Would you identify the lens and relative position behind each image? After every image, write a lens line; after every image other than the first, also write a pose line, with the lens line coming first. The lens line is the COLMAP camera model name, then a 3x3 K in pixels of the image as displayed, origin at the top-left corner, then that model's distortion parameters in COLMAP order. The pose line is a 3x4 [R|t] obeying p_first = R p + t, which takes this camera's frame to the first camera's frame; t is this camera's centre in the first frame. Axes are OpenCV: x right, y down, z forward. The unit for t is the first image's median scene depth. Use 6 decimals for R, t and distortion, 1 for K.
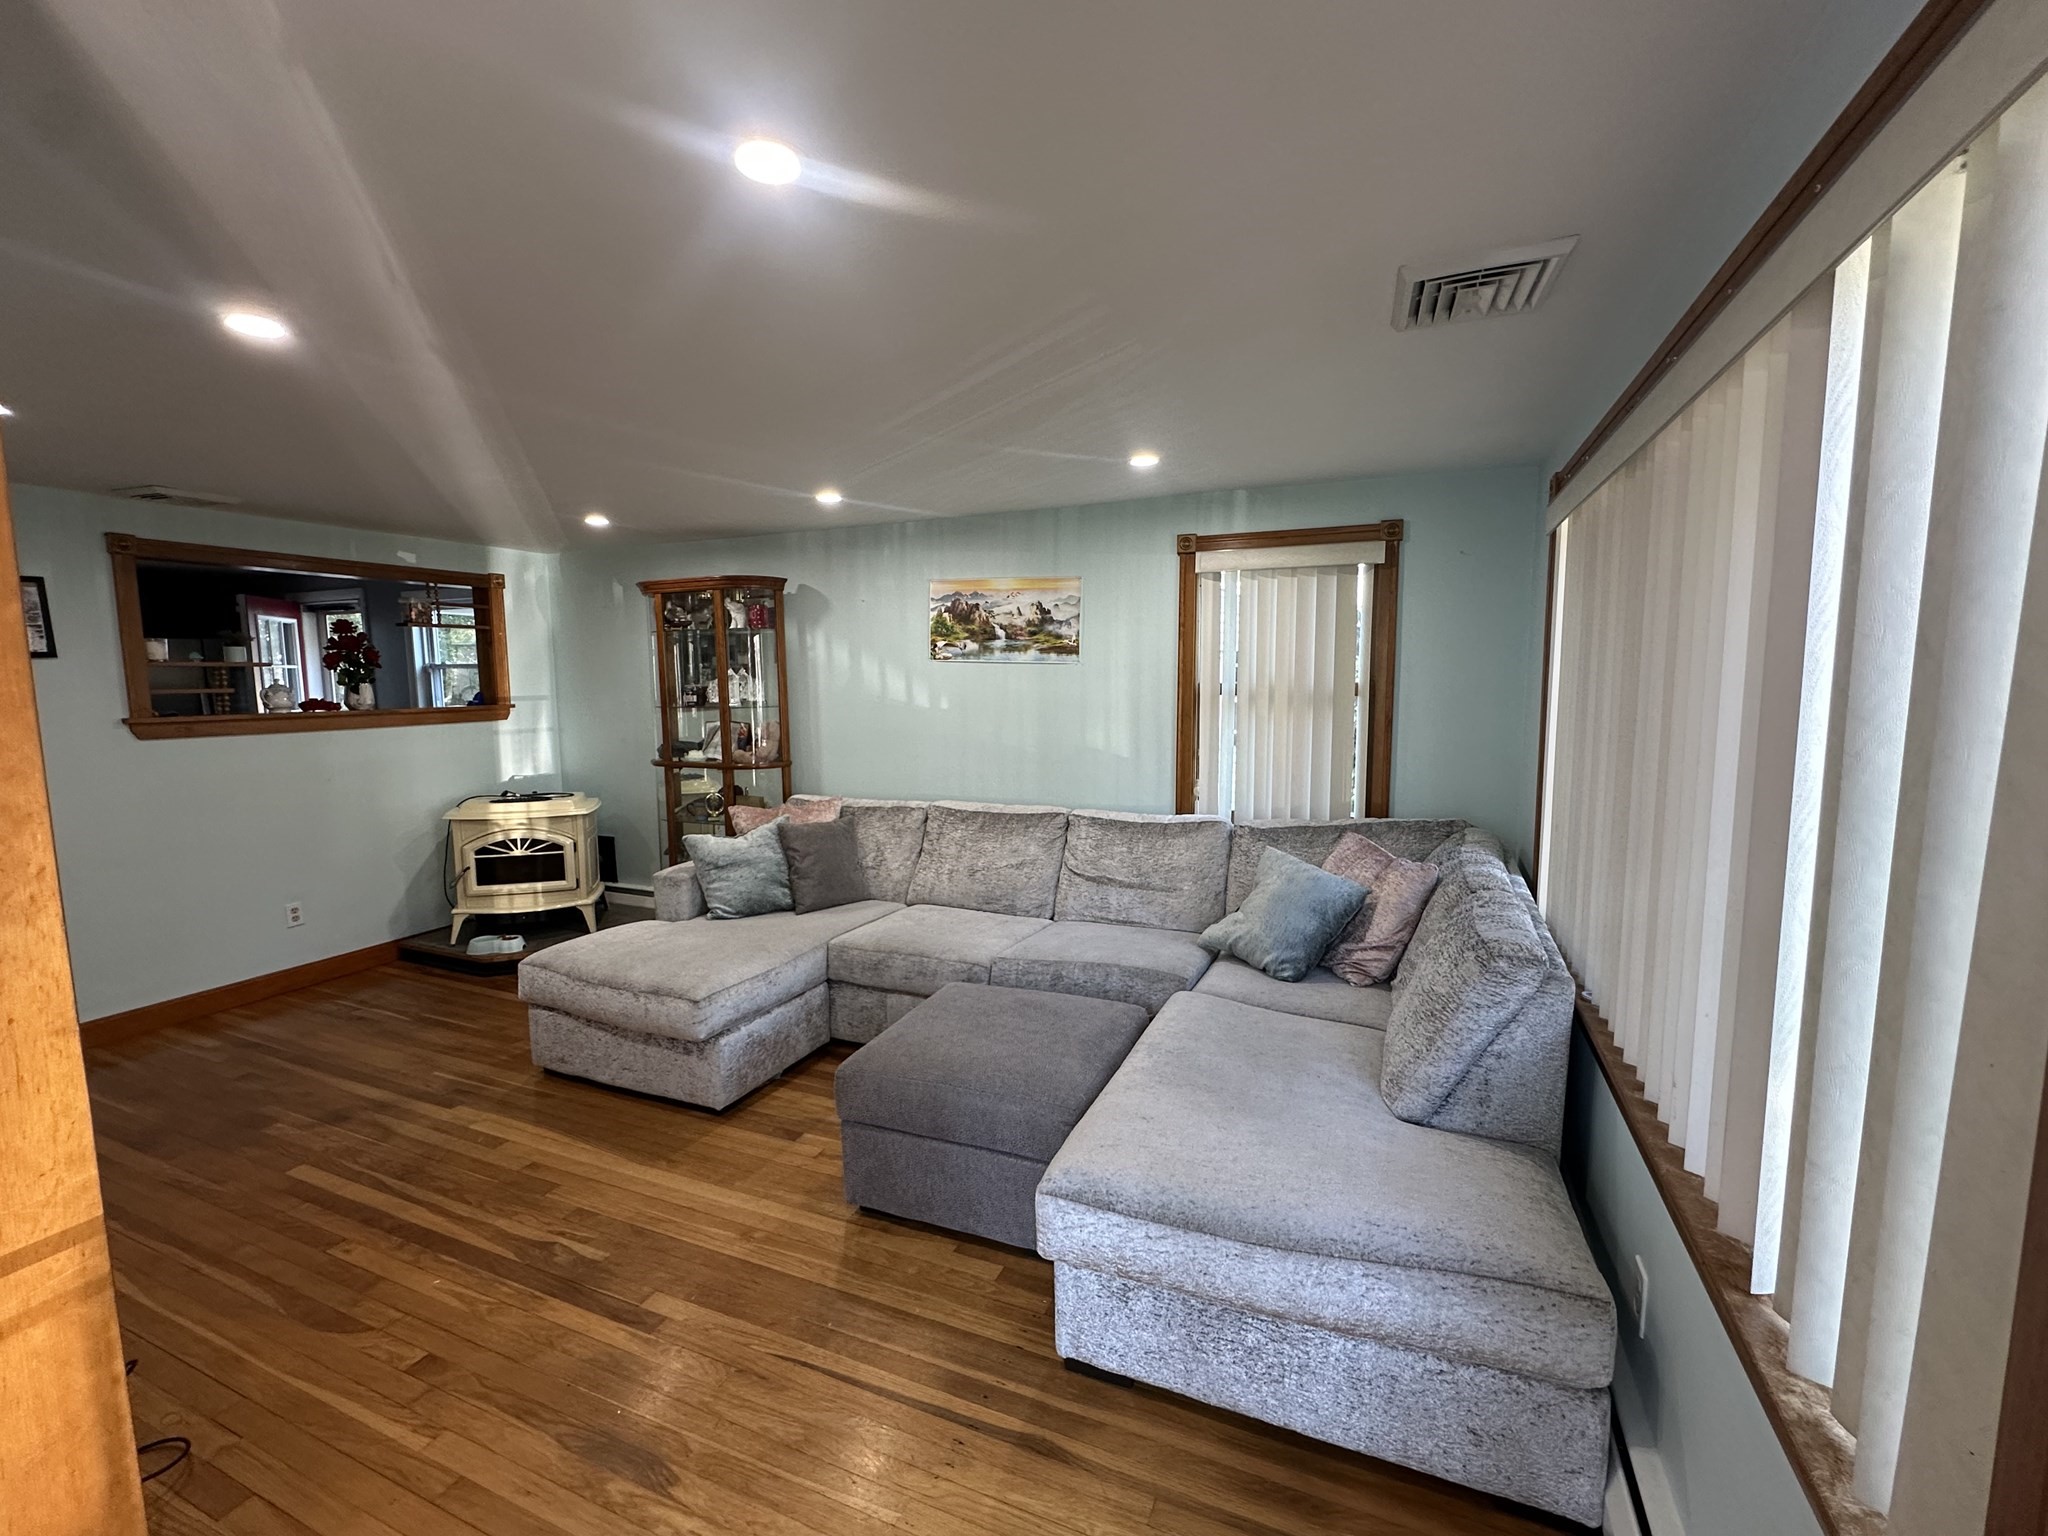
lens RADIAL K [[877.6, 0, 1029.2], [0, 877.6, 771.1], [0, 0, 1]] dist [-0.005591, 0.001098]
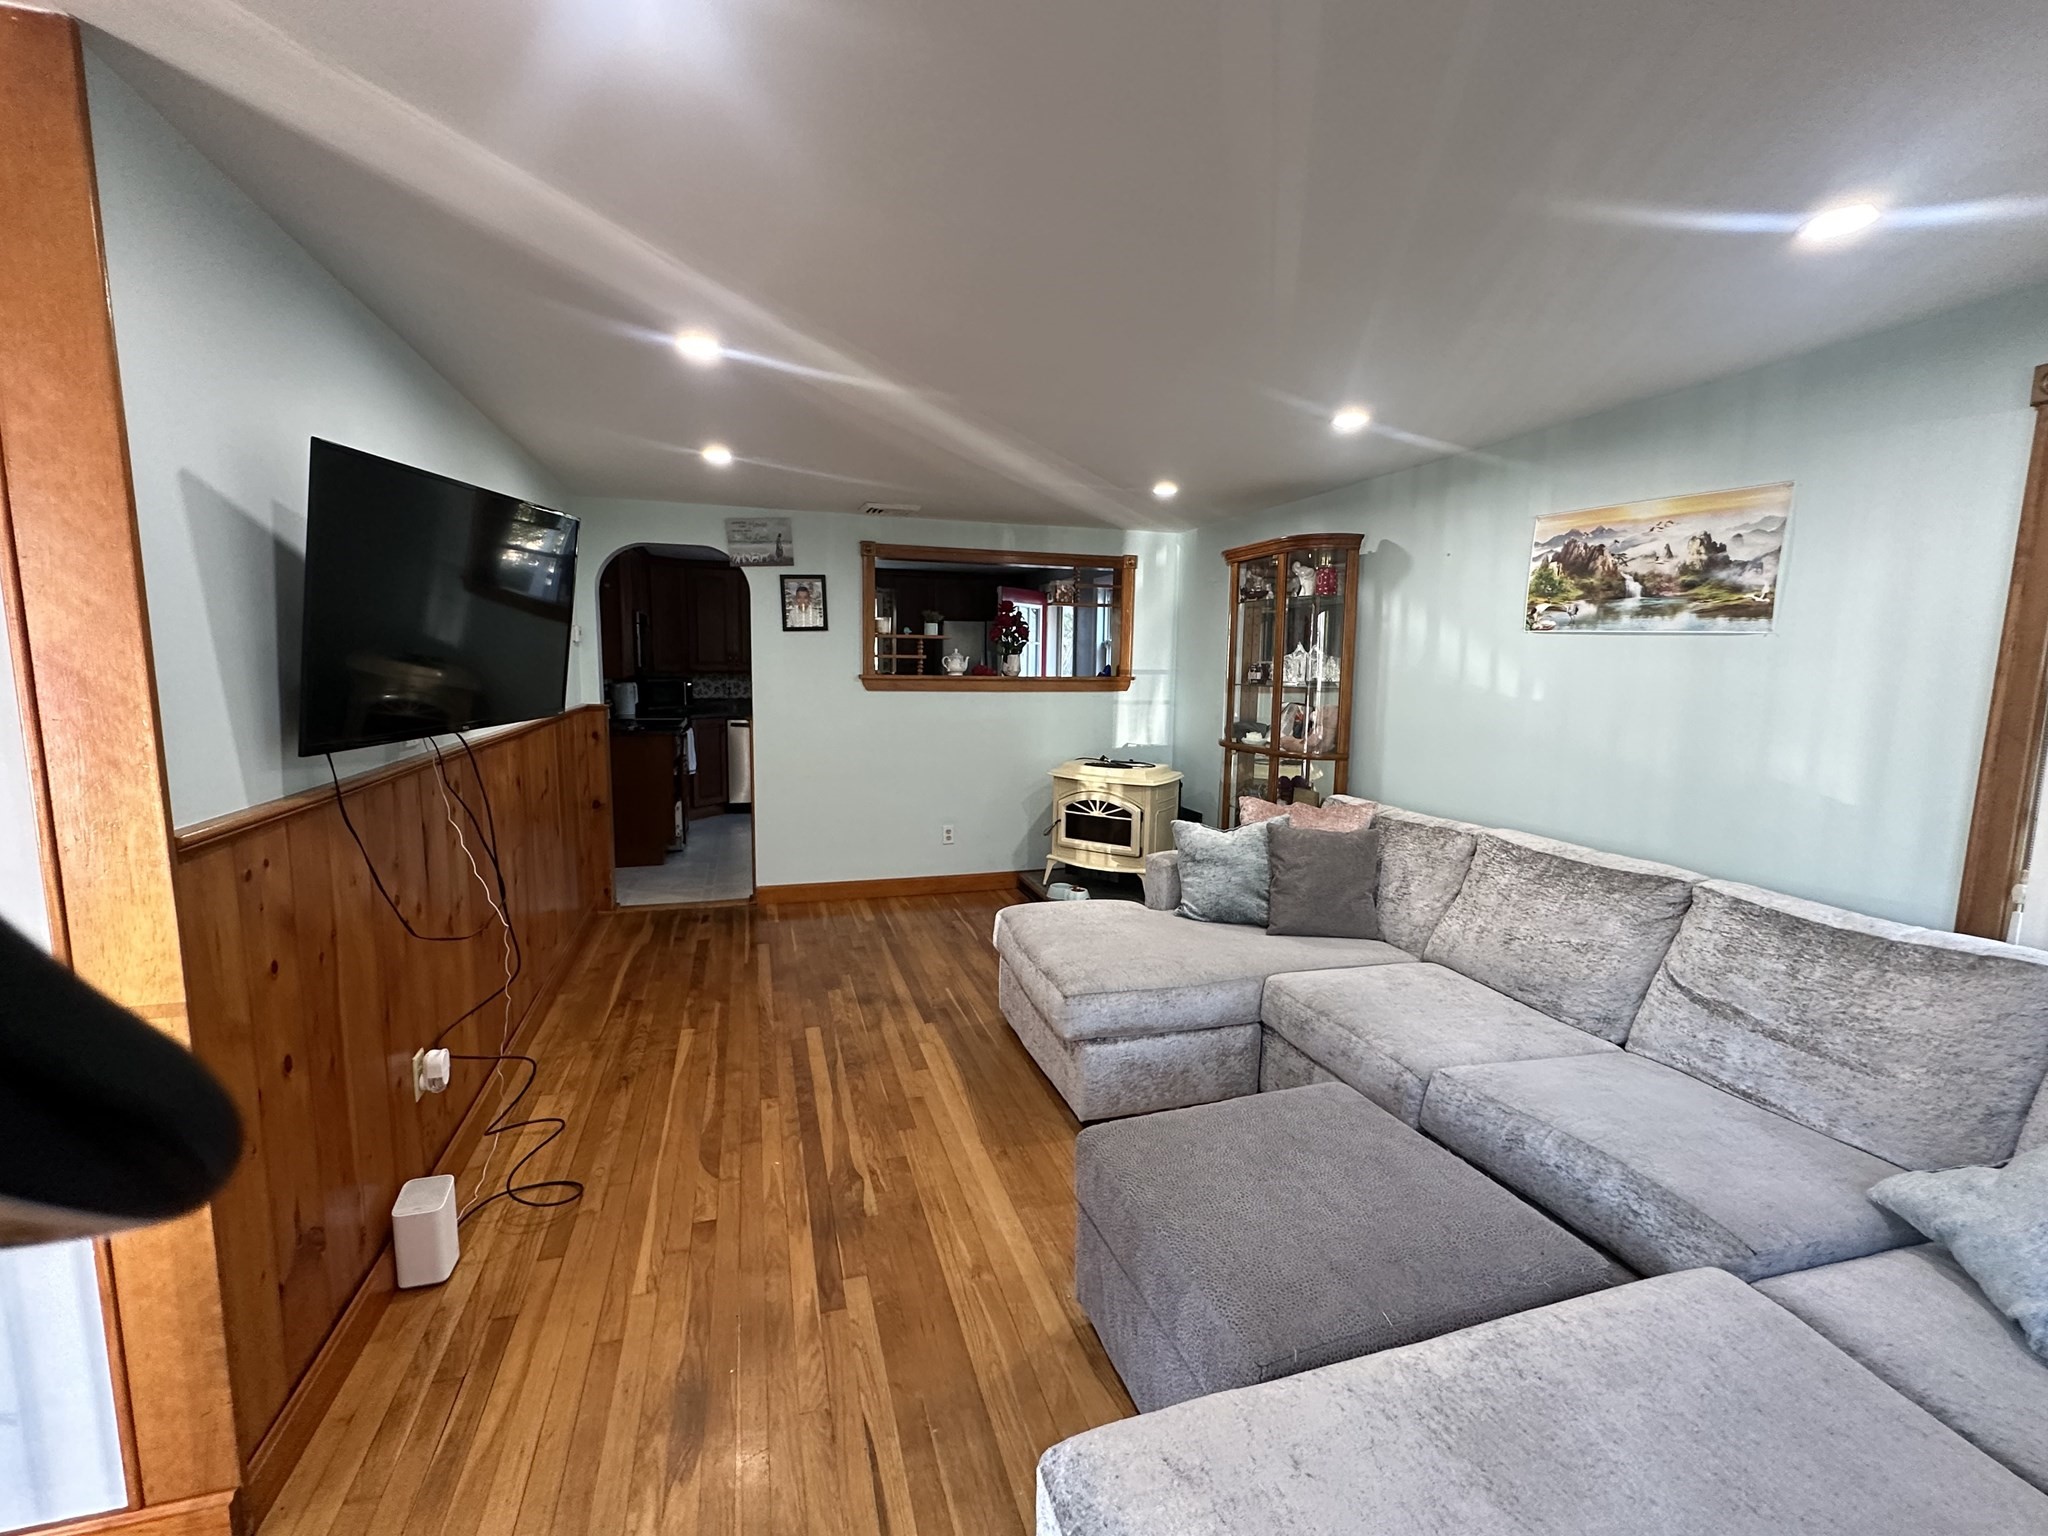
lens RADIAL K [[877.6, 0, 1022.2], [0, 877.6, 769.9], [0, 0, 1]] dist [-0.005591, 0.001098]
pose [[0.648020, 0.112062, -0.753334, 0.195542], [-0.102567, 0.992946, 0.059477, -0.017823], [0.754685, 0.038725, 0.654943, 0.268804]]
